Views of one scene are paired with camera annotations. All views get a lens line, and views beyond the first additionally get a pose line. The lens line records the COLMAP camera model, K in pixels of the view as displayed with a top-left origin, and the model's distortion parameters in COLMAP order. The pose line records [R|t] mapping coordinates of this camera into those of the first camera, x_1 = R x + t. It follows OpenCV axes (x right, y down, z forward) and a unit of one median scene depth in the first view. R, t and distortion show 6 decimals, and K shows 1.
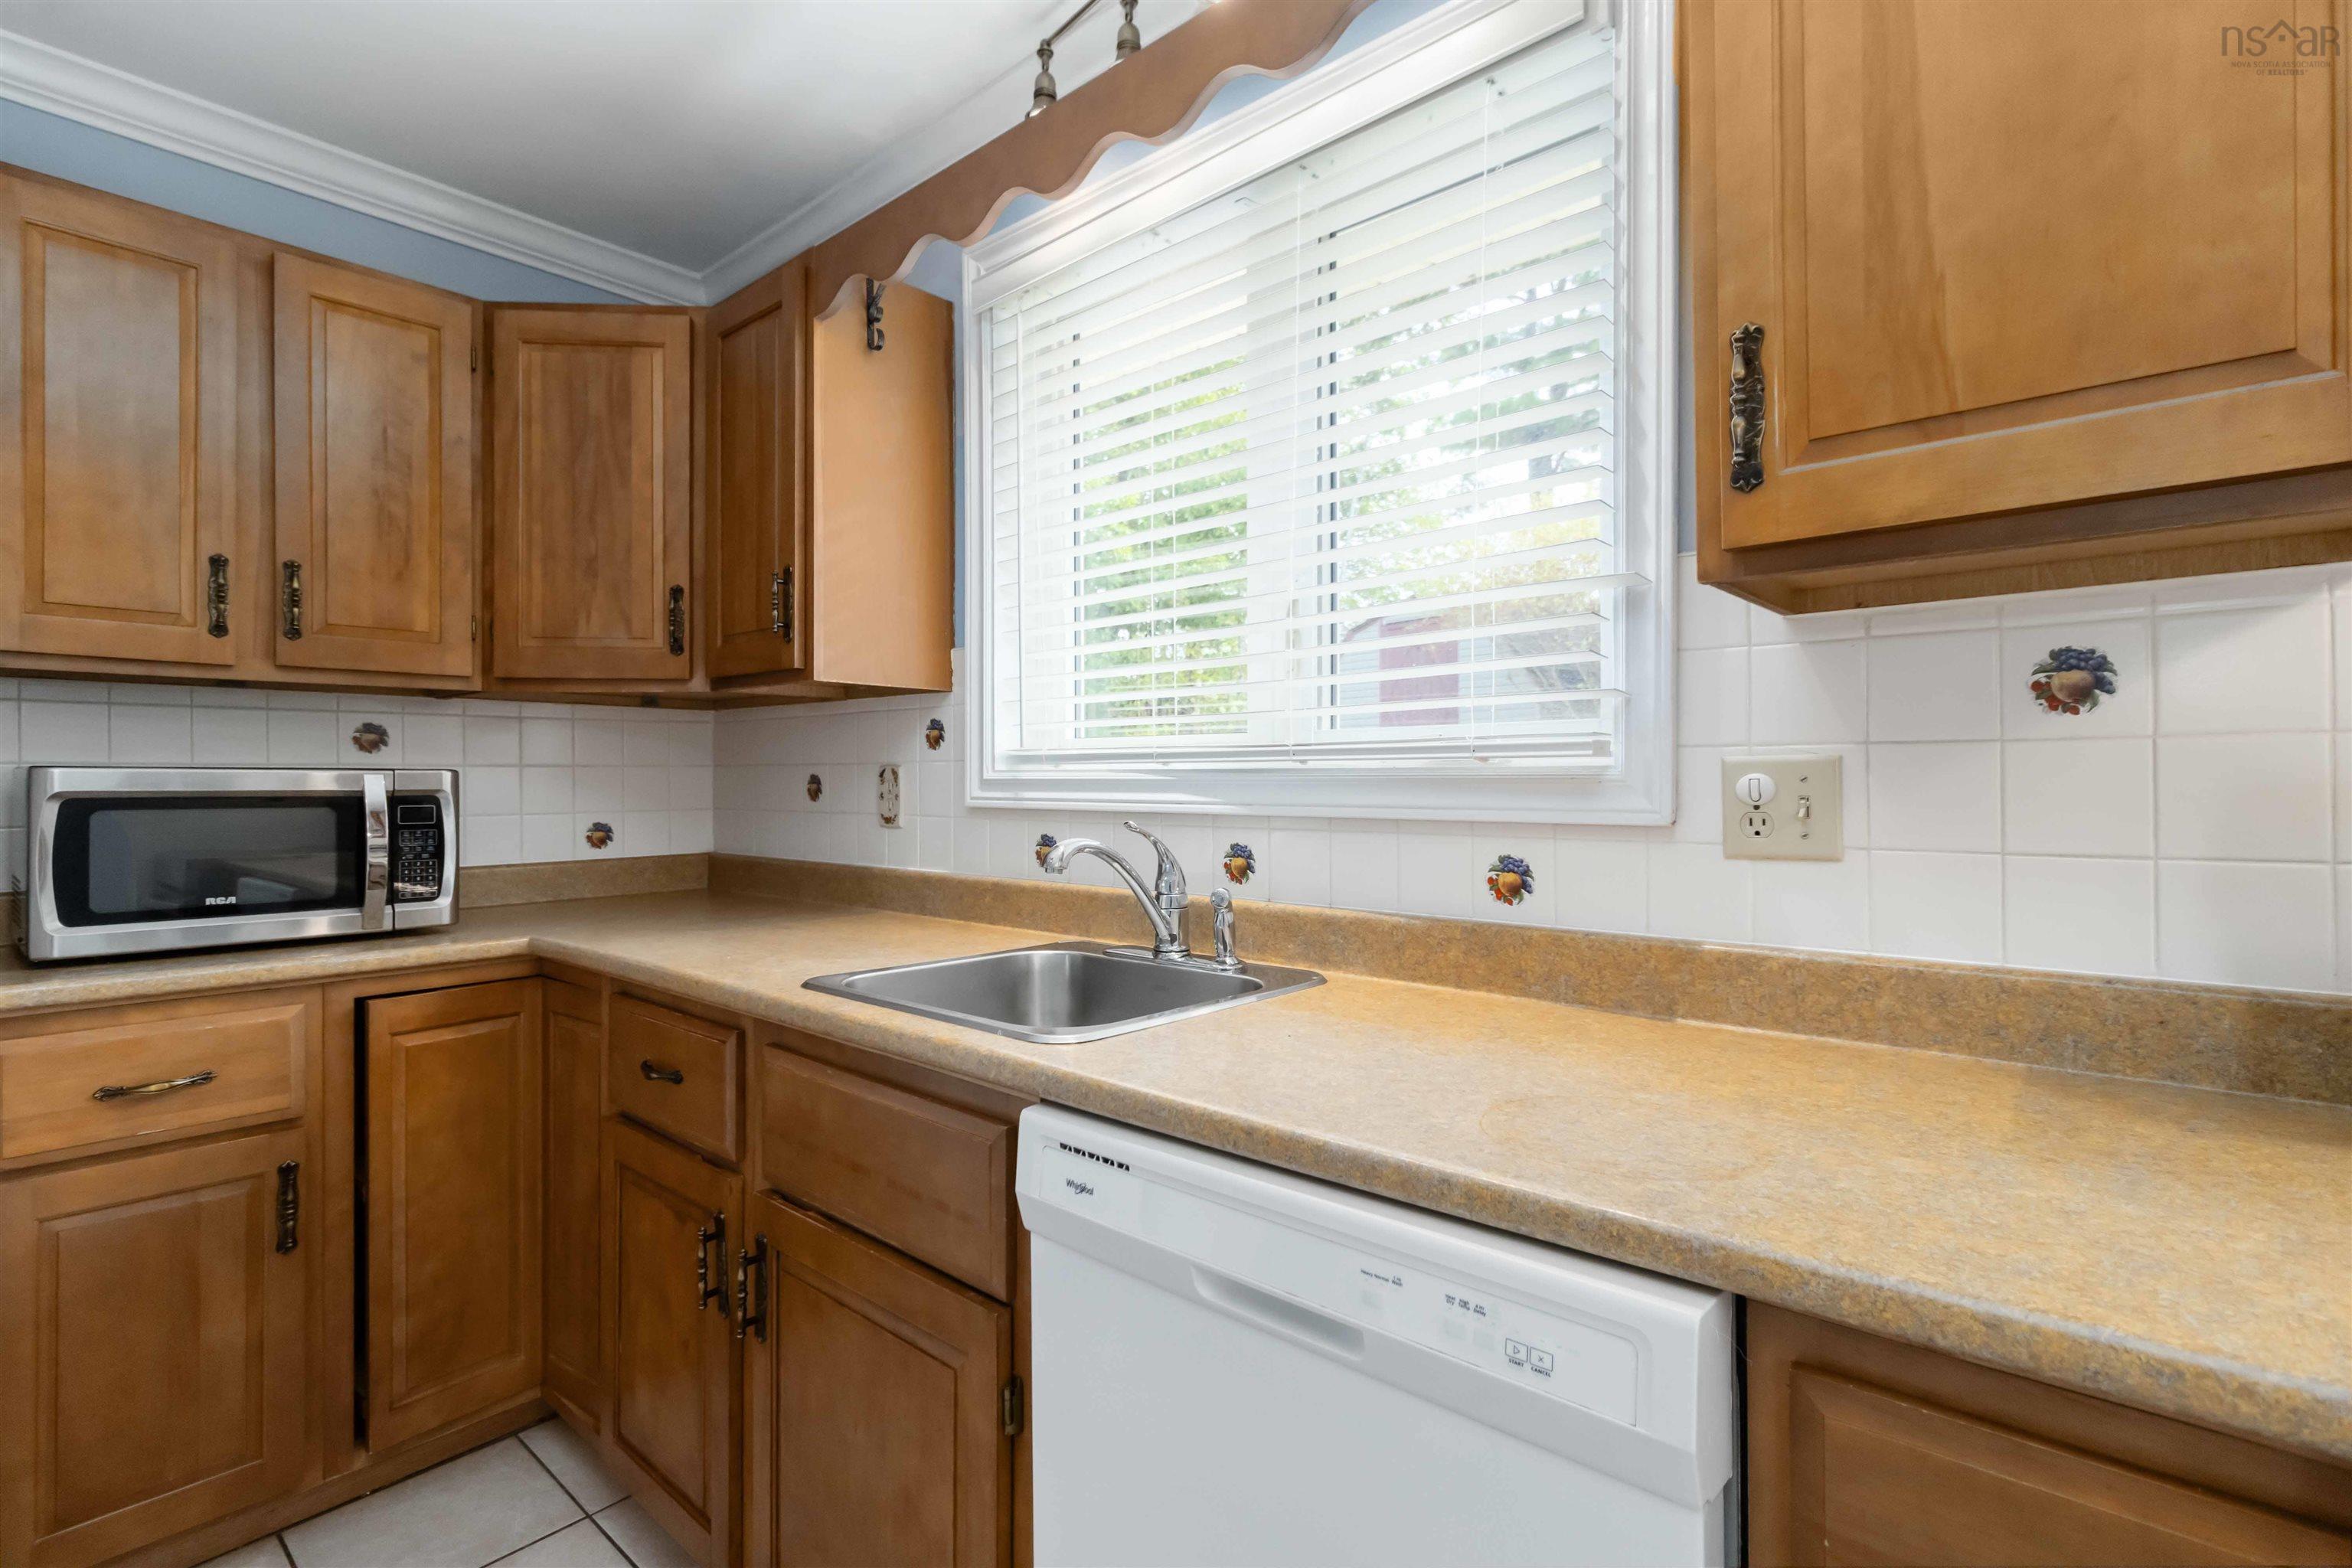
lens RADIAL K [[1101.6, 0, 1174.8], [0, 1101.6, 776.5], [0, 0, 1]] dist [0.002318, 0.000846]
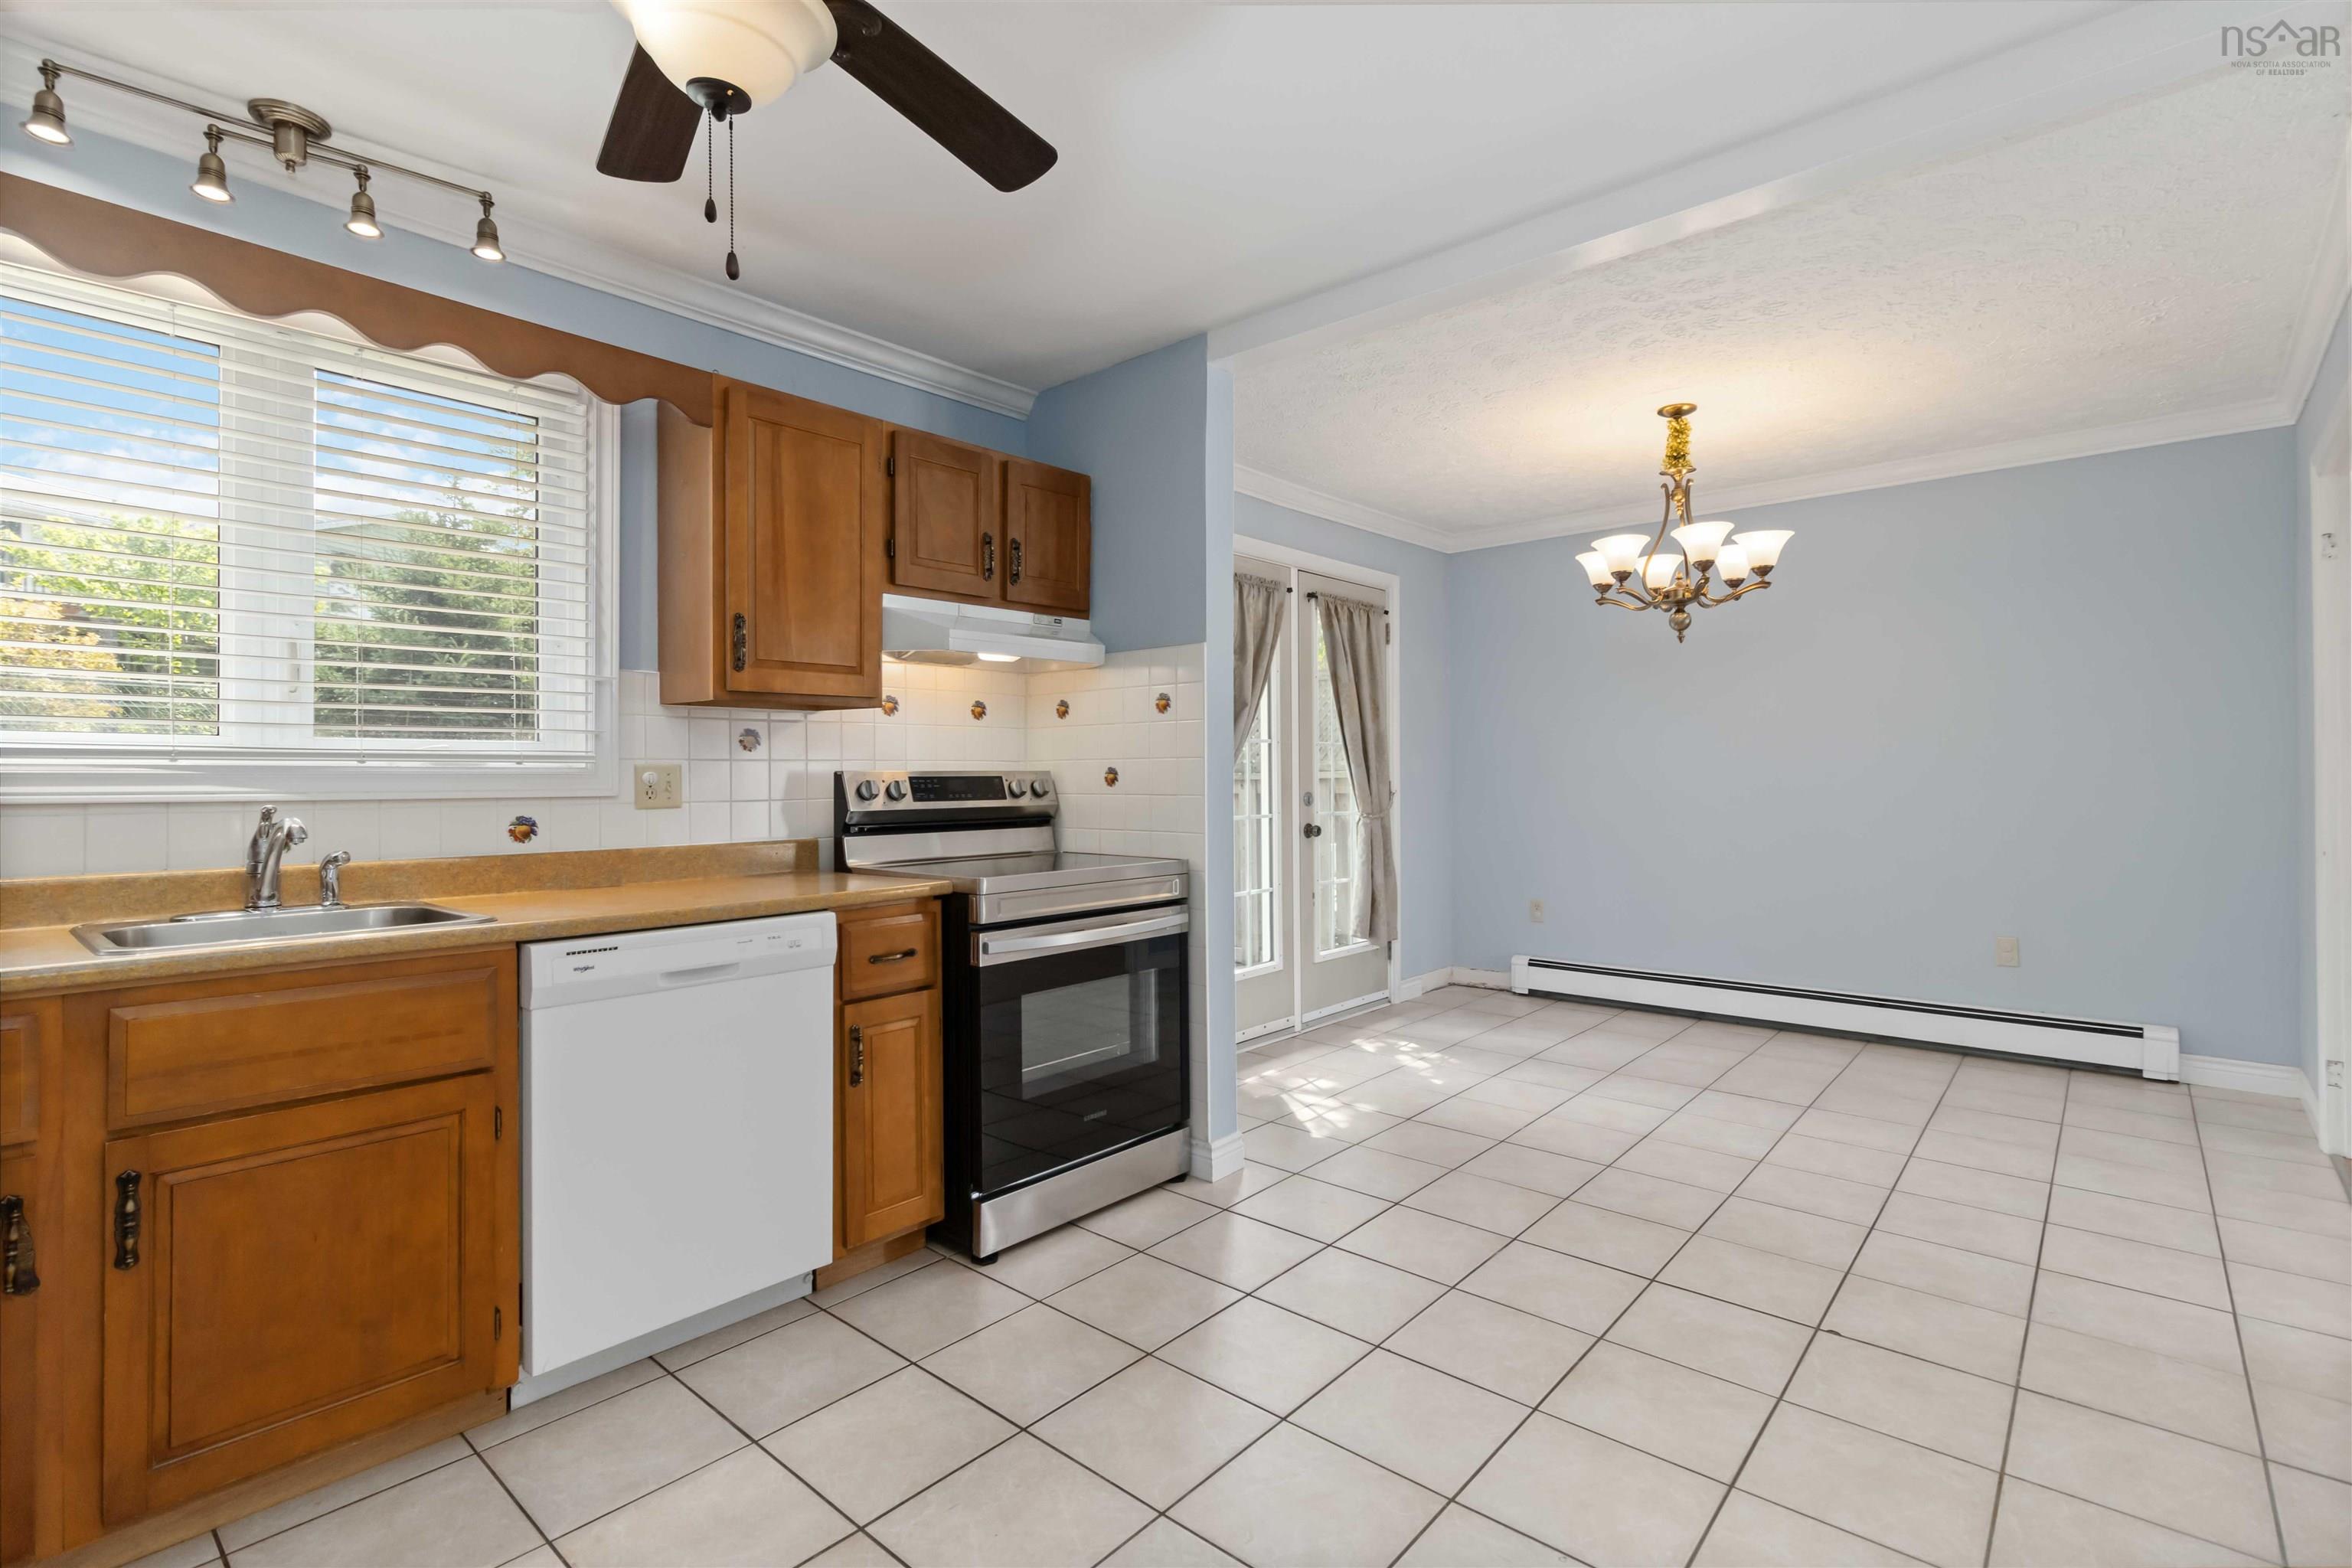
lens RADIAL K [[1101.6, 0, 1174.3], [0, 1101.6, 761.4], [0, 0, 1]] dist [0.002318, 0.000846]
pose [[-0.008958, 0.013622, 0.999867, -1.200334], [0.001047, 0.999907, -0.013613, 0.005669], [-0.999959, 0.000925, -0.008971, -0.046774]]
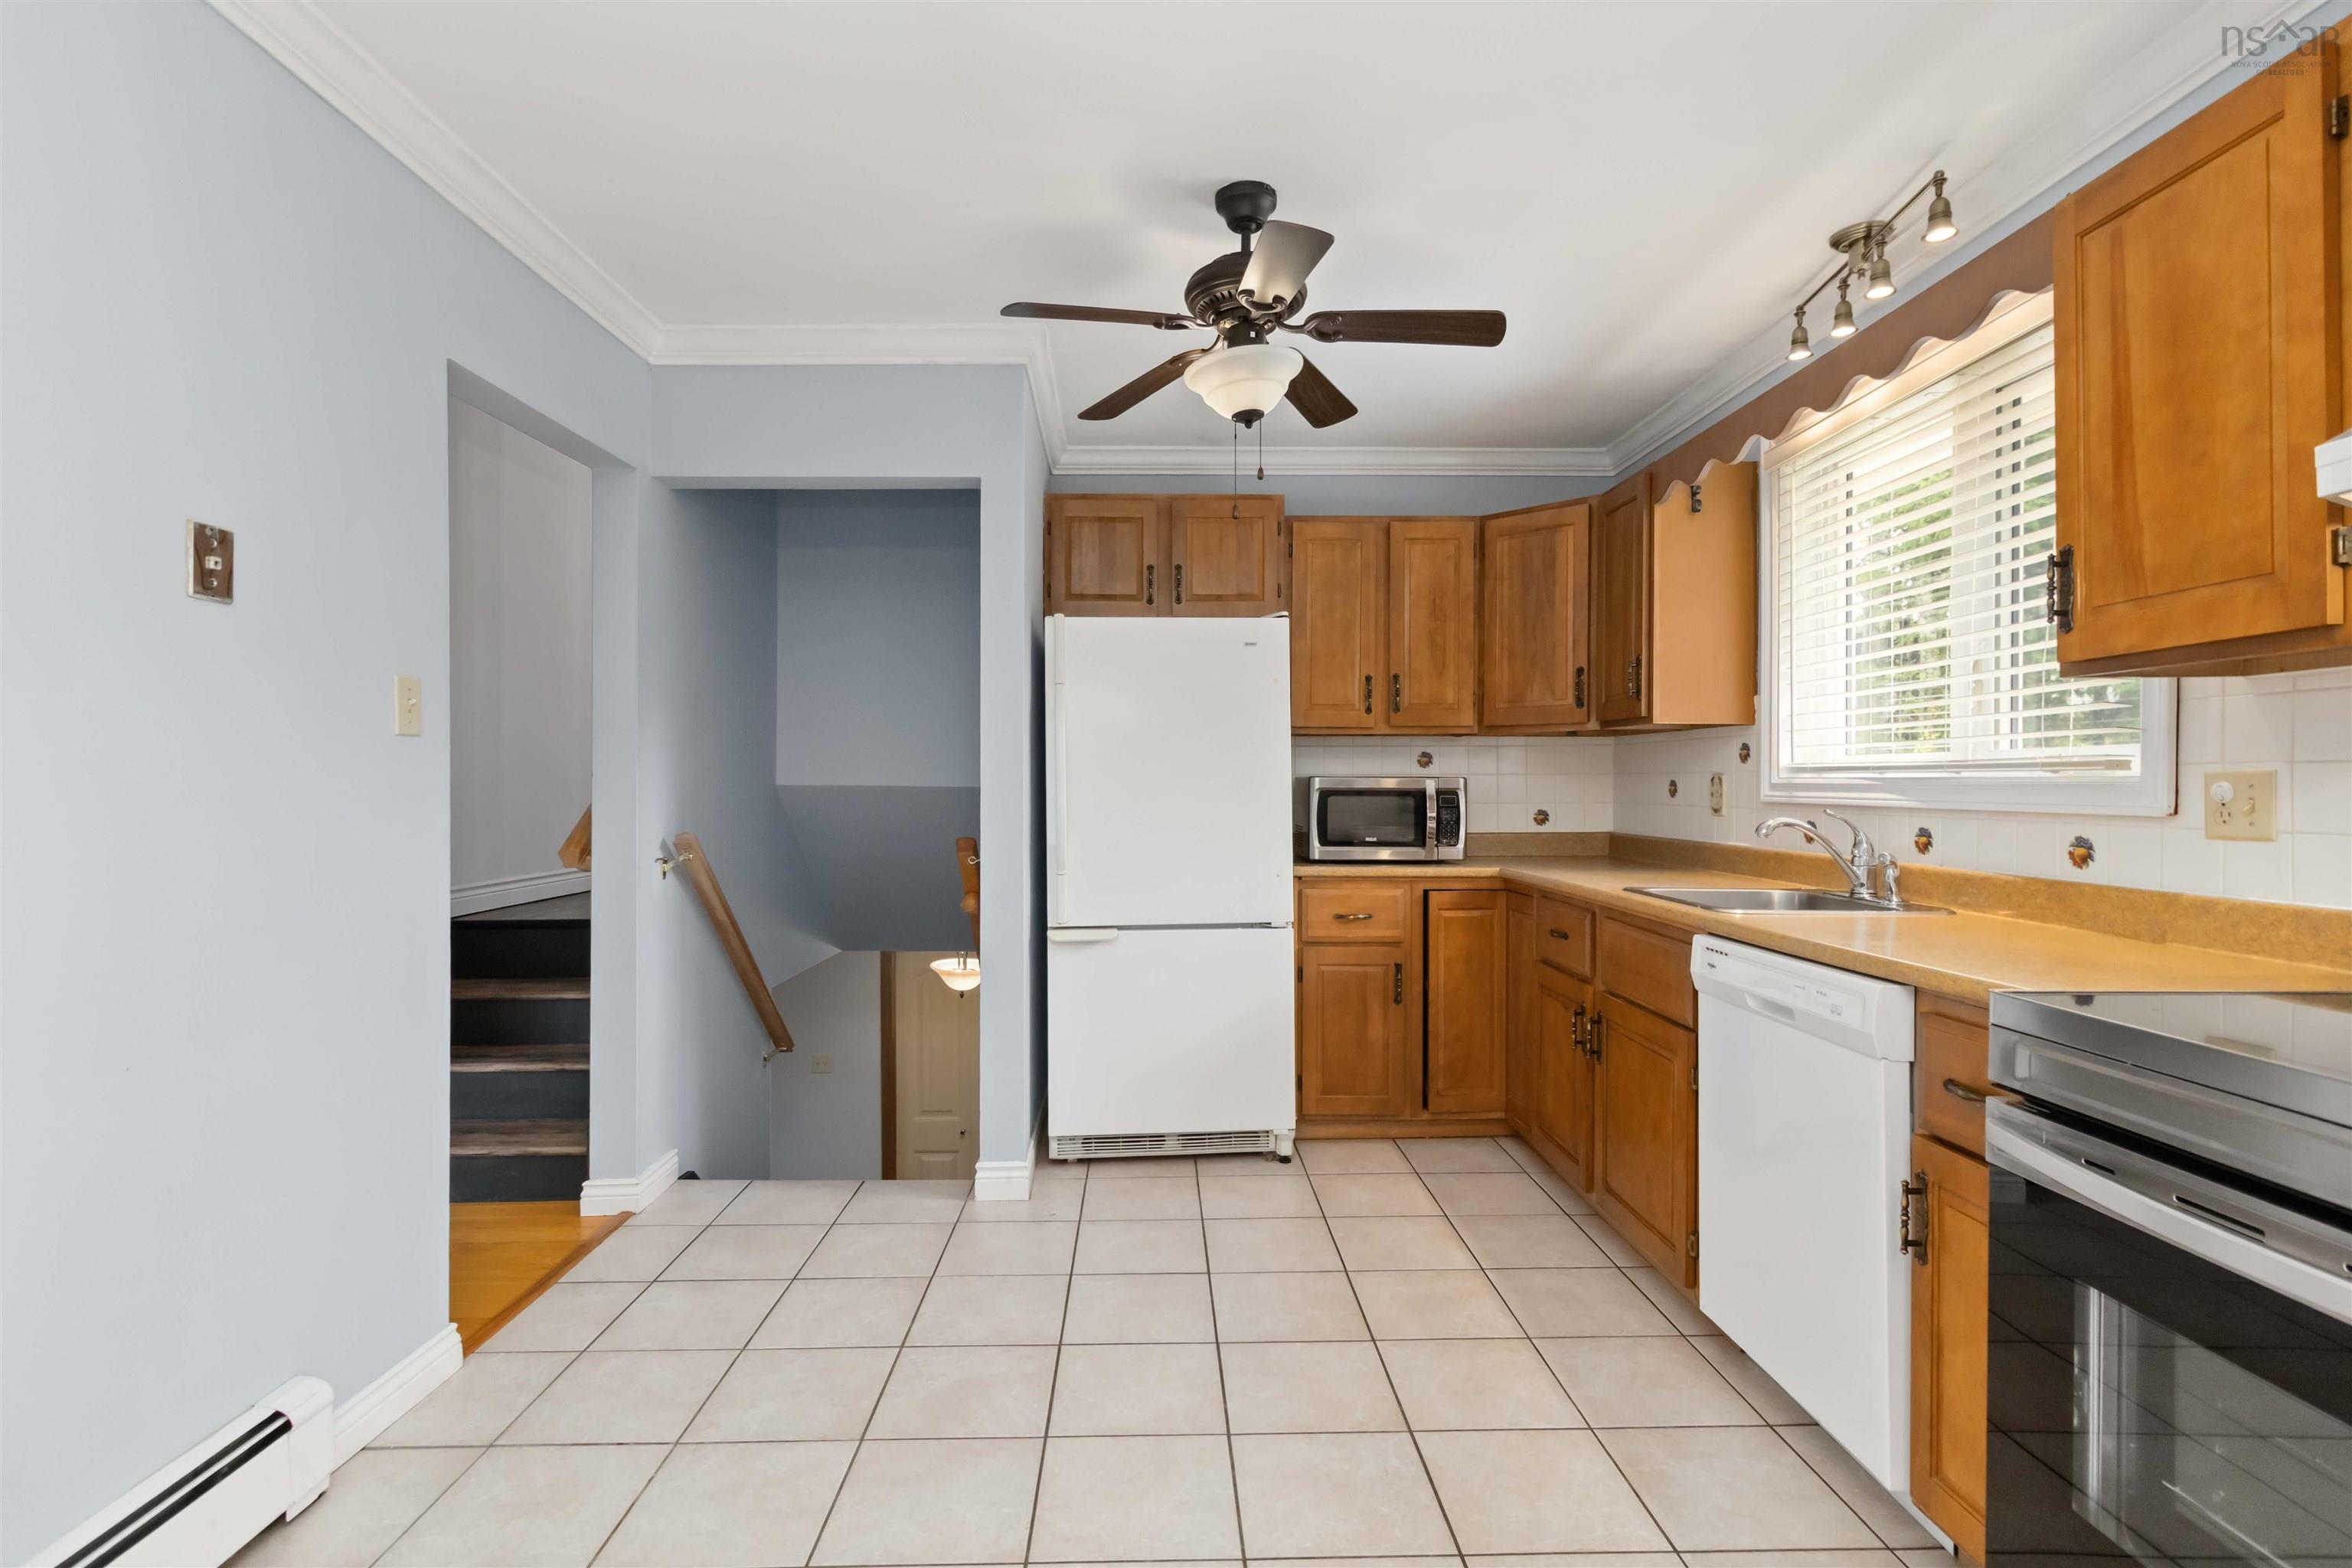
lens RADIAL K [[1101.6, 0, 1181.4], [0, 1101.6, 790.2], [0, 0, 1]] dist [0.002318, 0.000846]
pose [[0.680247, 0.008199, -0.732937, 0.448422], [-0.001688, 0.999952, 0.009619, -0.001962], [0.732981, -0.005306, 0.680228, -0.718683]]
